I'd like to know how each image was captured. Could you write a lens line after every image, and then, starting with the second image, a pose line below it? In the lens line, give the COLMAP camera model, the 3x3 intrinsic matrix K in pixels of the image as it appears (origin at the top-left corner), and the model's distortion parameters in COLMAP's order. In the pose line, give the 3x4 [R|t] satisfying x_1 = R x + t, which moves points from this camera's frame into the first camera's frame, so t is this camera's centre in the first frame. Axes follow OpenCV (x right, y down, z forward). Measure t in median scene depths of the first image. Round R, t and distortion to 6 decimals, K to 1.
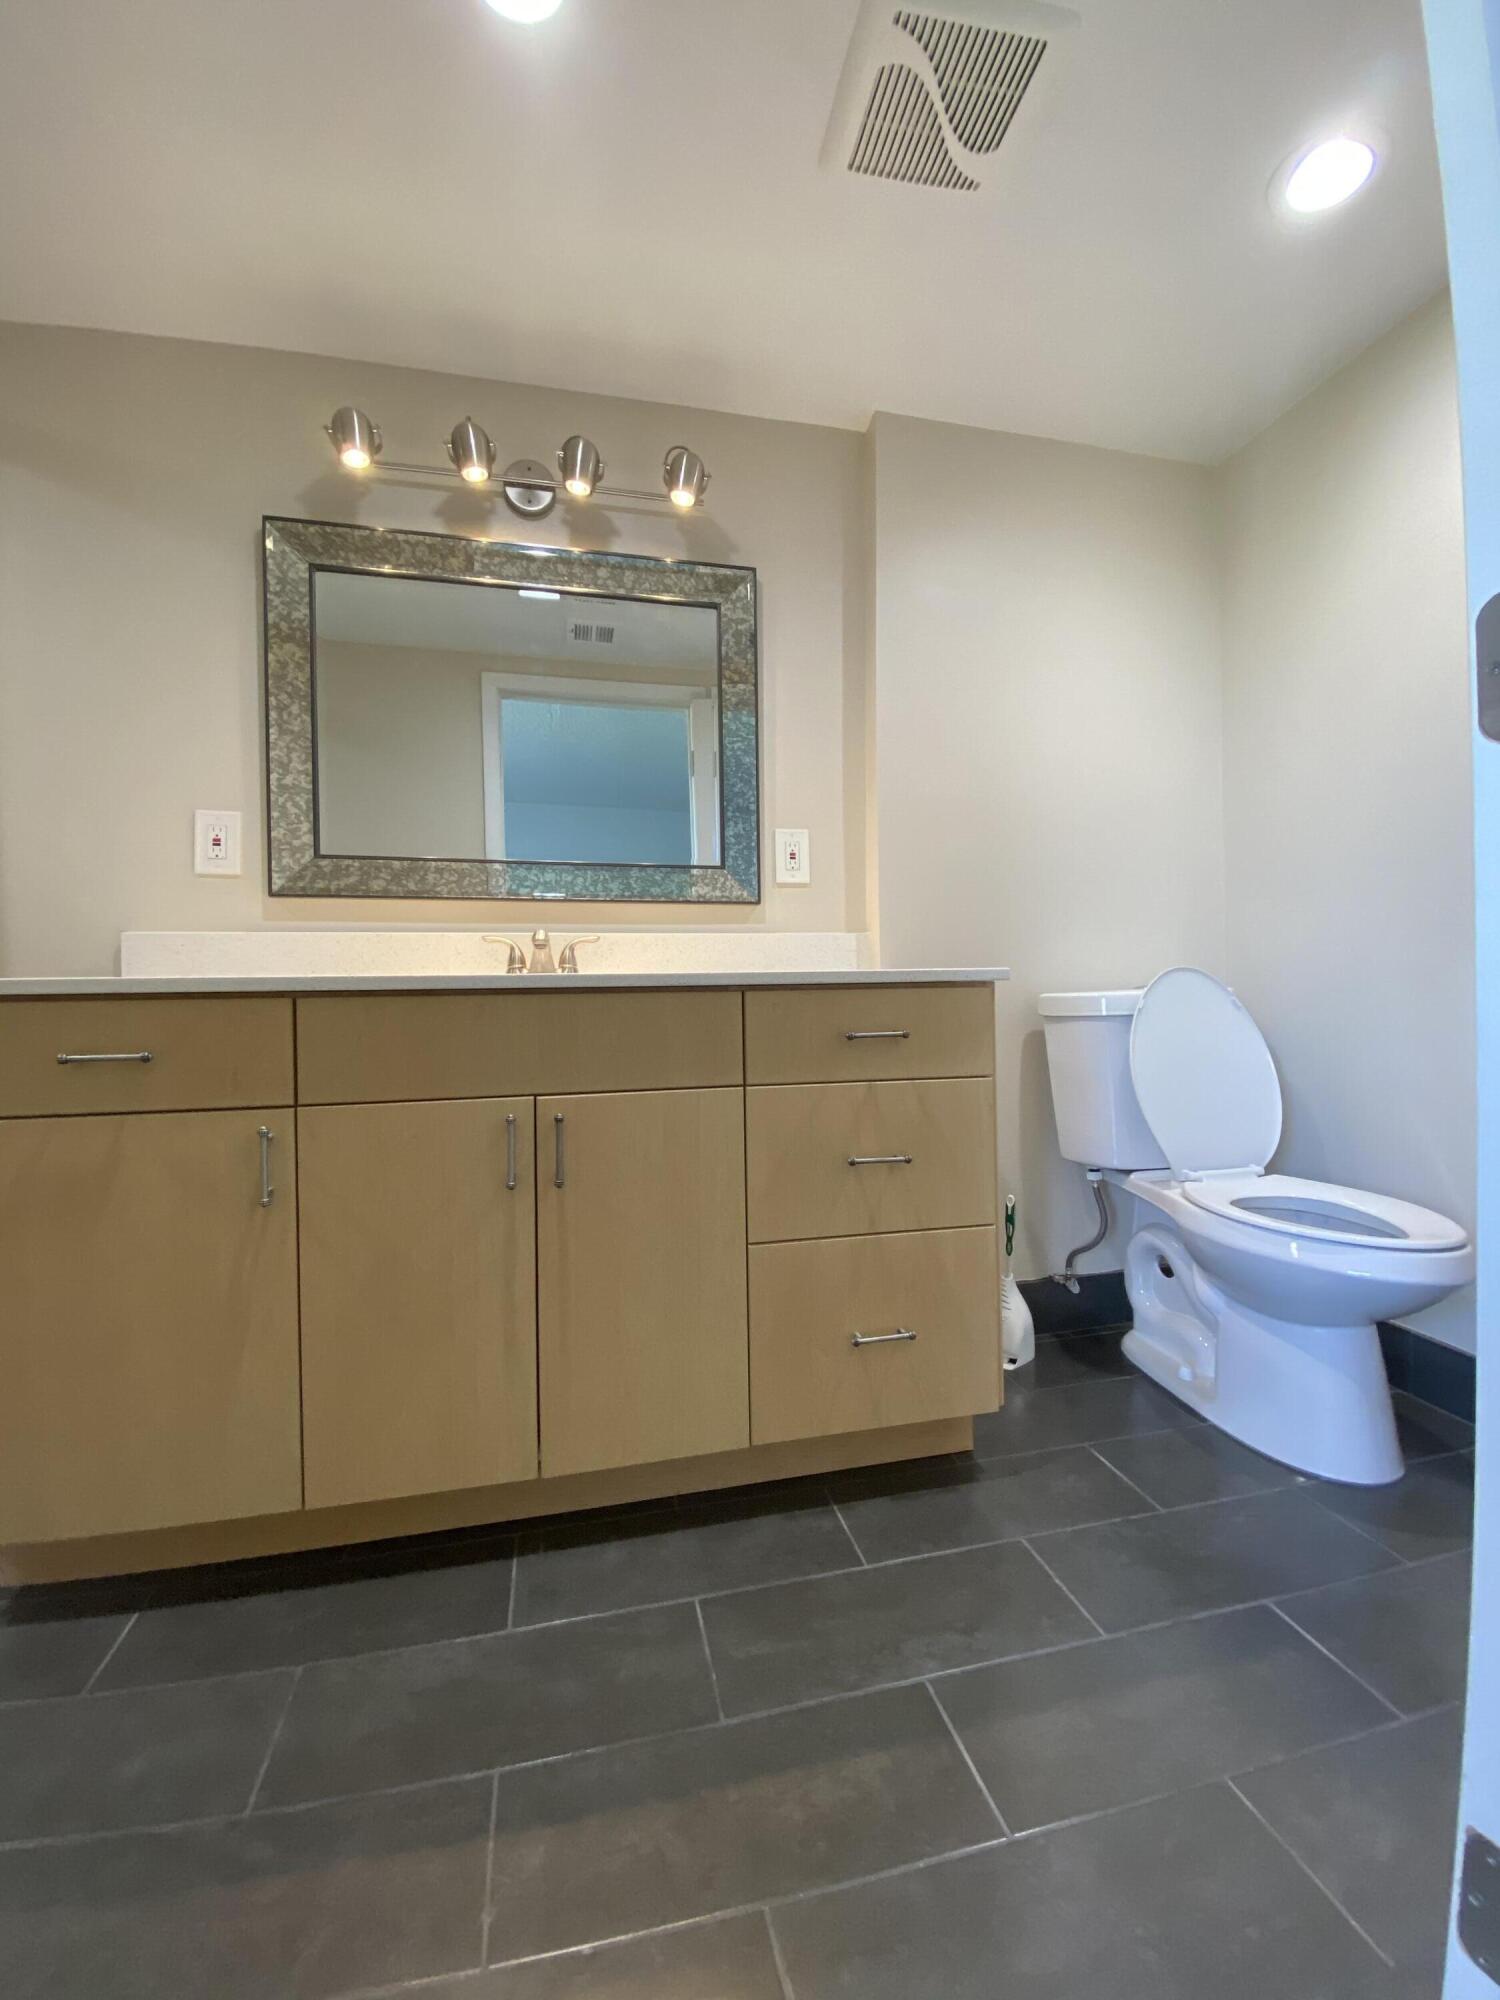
lens RADIAL K [[818.5, 0, 750.0], [0, 818.5, 1000.0], [0, 0, 1]] dist [0.016254, -0.020415]
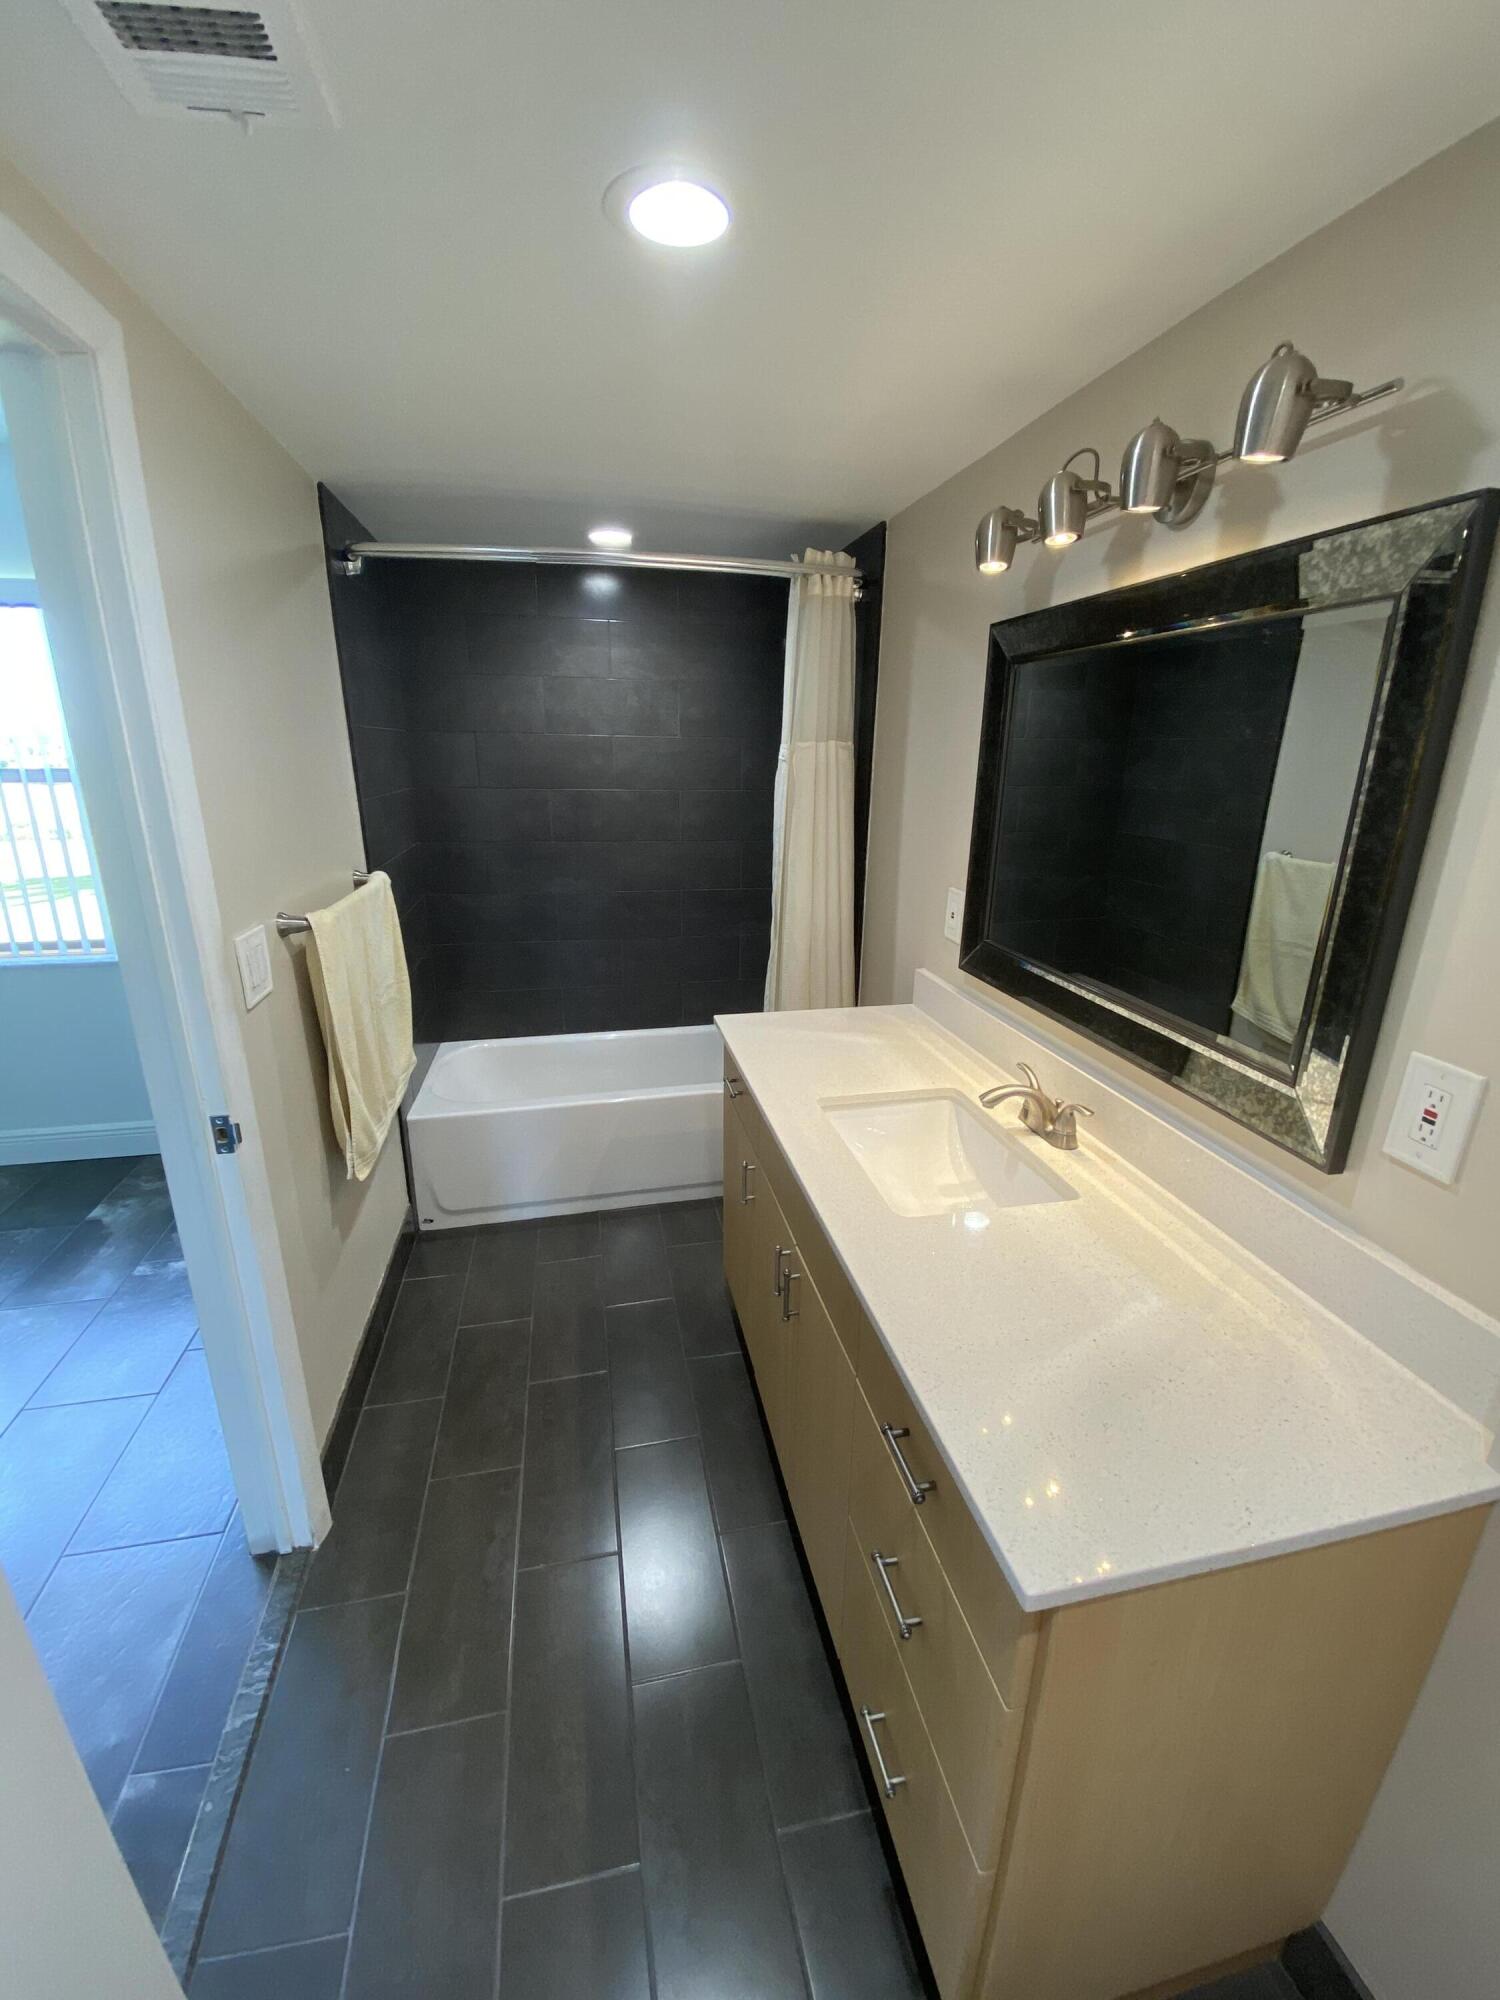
lens RADIAL K [[818.5, 0, 750.0], [0, 818.5, 1000.0], [0, 0, 1]] dist [0.016254, -0.020415]
pose [[-0.012564, 0.308535, -0.951130, 0.538189], [-0.010393, 0.951113, 0.308667, -0.419308], [0.999867, 0.013763, -0.008743, 0.651069]]
